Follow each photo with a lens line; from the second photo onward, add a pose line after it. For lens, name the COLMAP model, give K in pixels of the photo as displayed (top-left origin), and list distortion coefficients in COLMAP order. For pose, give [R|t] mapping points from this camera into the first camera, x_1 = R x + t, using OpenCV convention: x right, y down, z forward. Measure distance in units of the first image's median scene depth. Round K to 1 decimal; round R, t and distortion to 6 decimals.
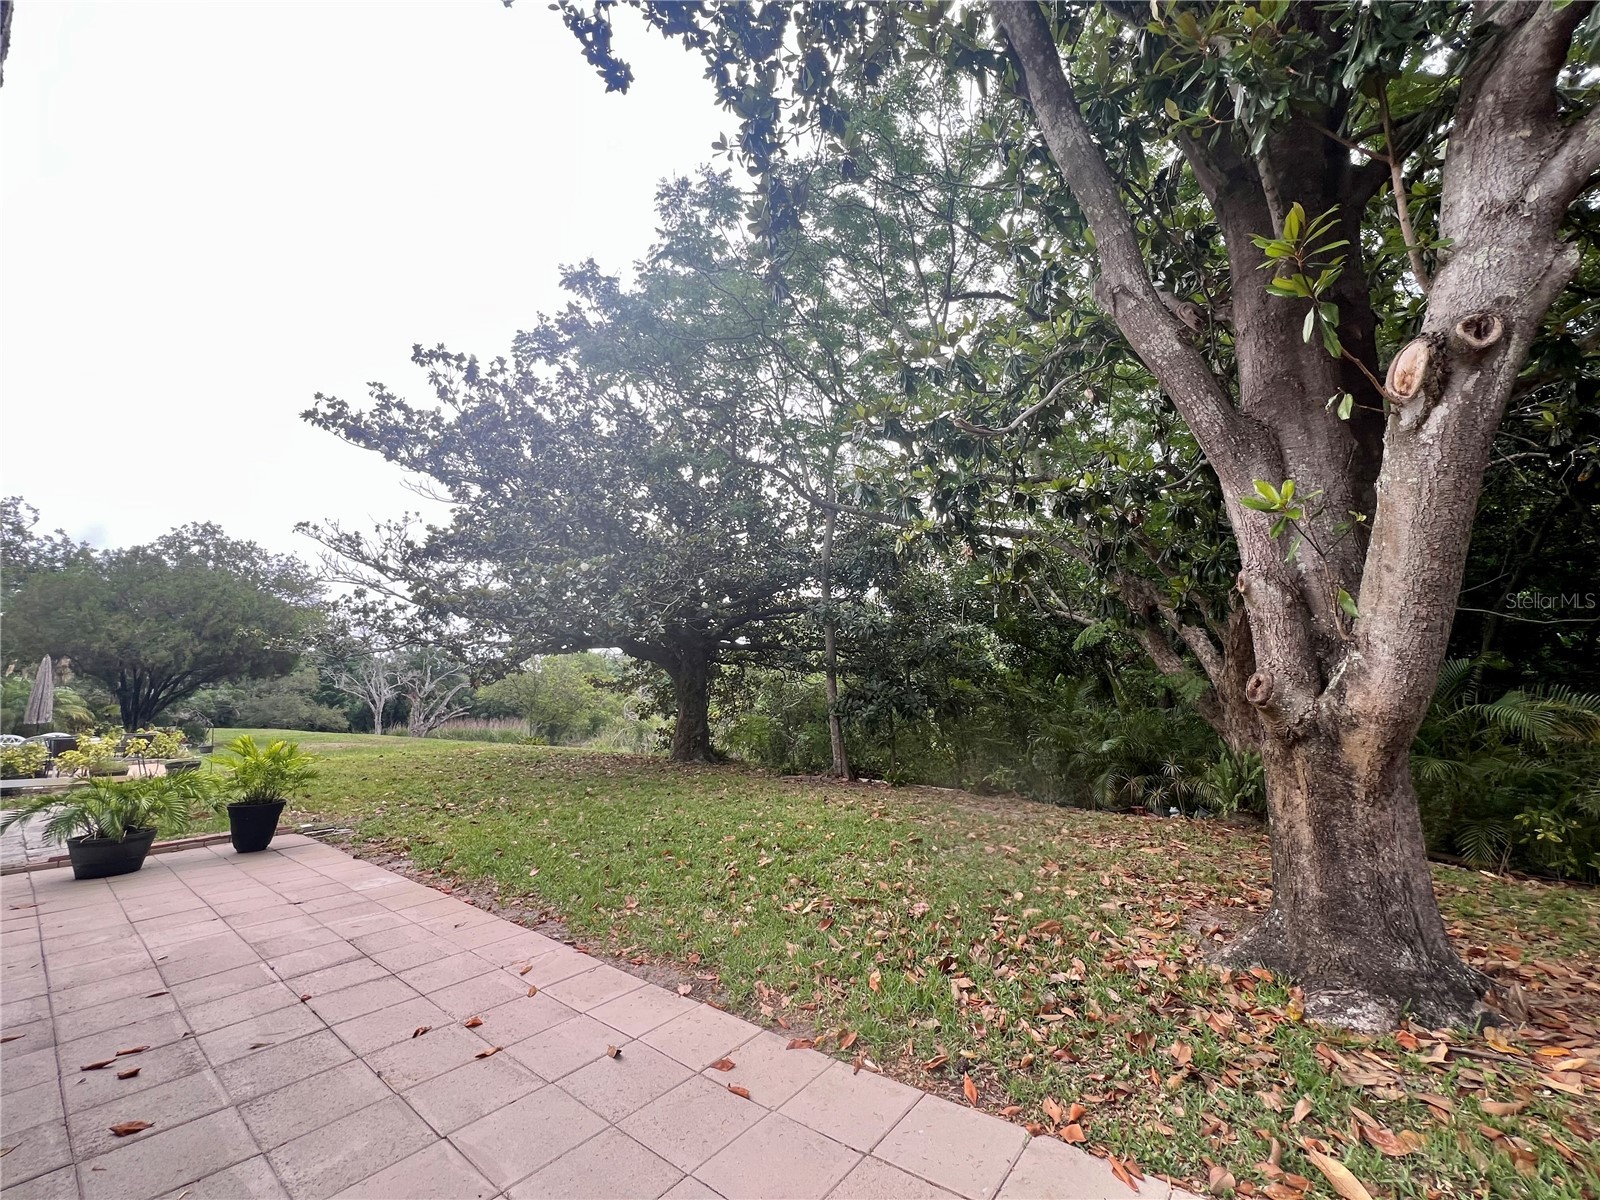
lens RADIAL K [[649.8, 0, 799.4], [0, 649.8, 596.7], [0, 0, 1]] dist [0.003147, -0.000053]
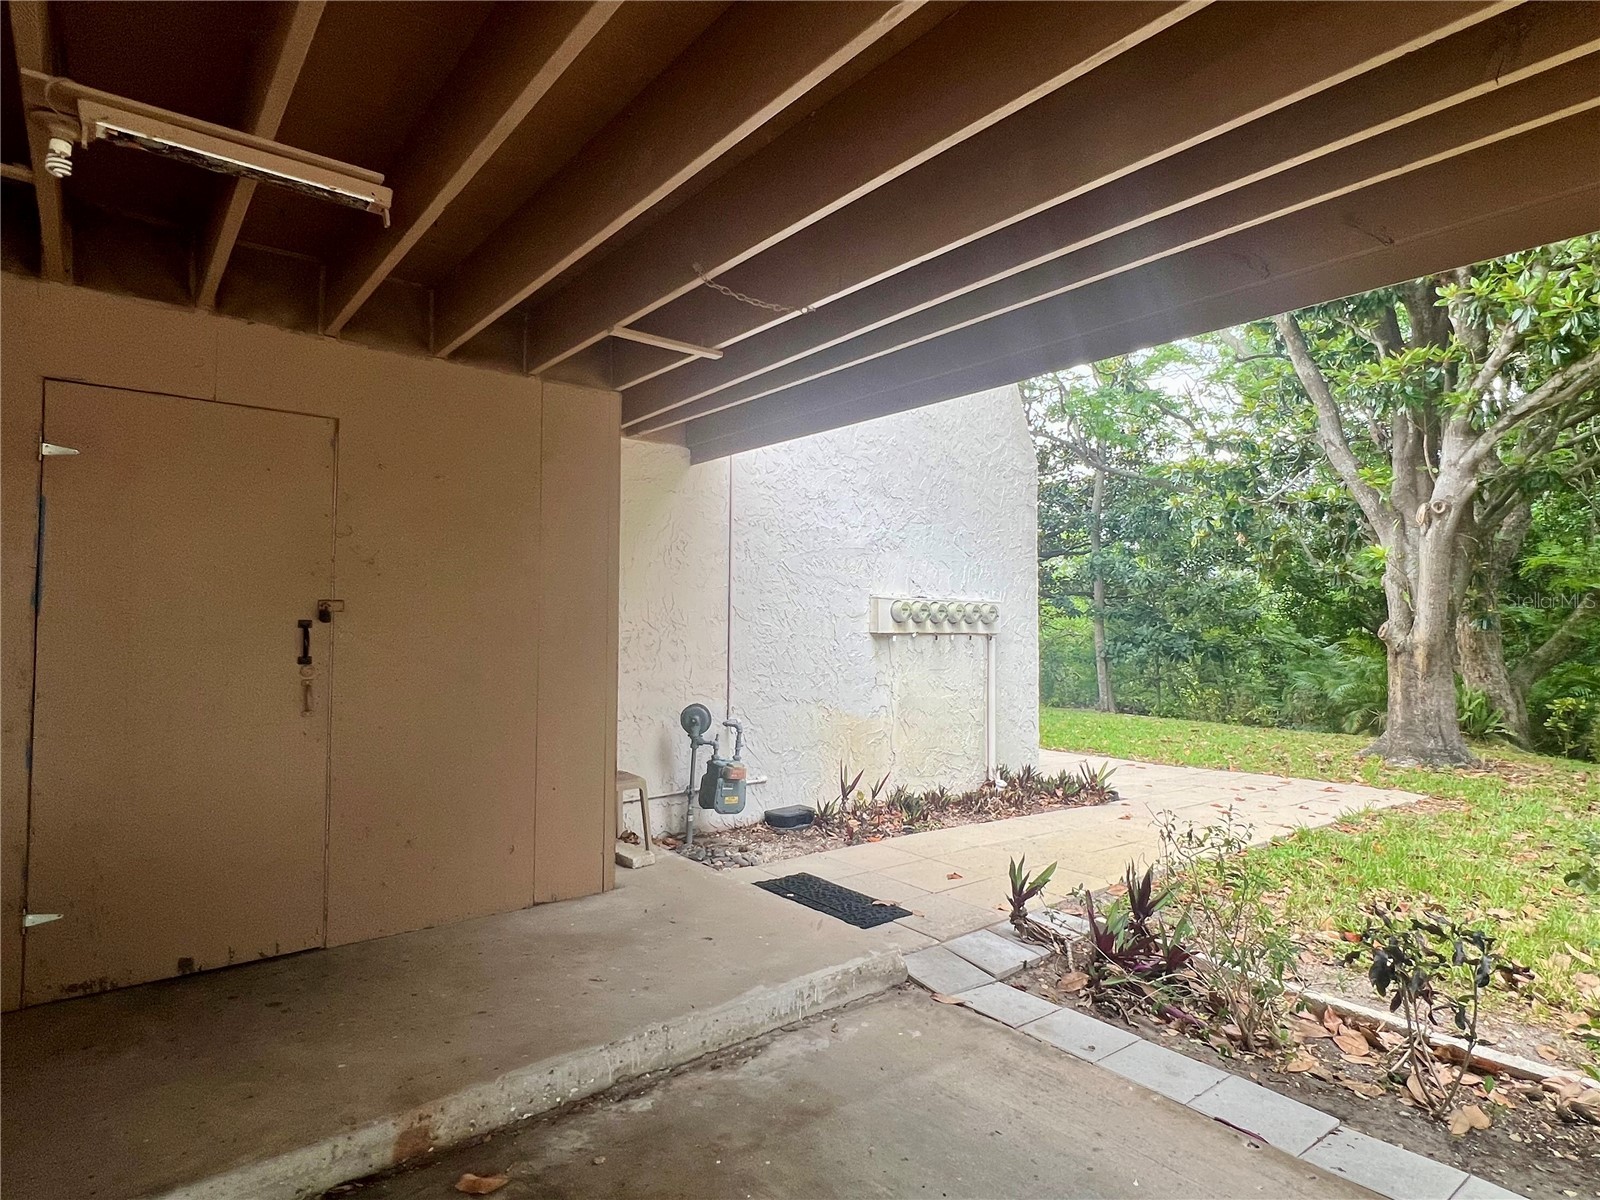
lens RADIAL K [[870.7, 0, 798.3], [0, 870.7, 603.0], [0, 0, 1]] dist [-0.000314, 0.000084]
pose [[0.977185, 0.024986, -0.210917, -0.621160], [-0.002864, 0.994516, 0.104544, -0.261311], [0.212372, -0.101555, 0.971897, -2.327693]]
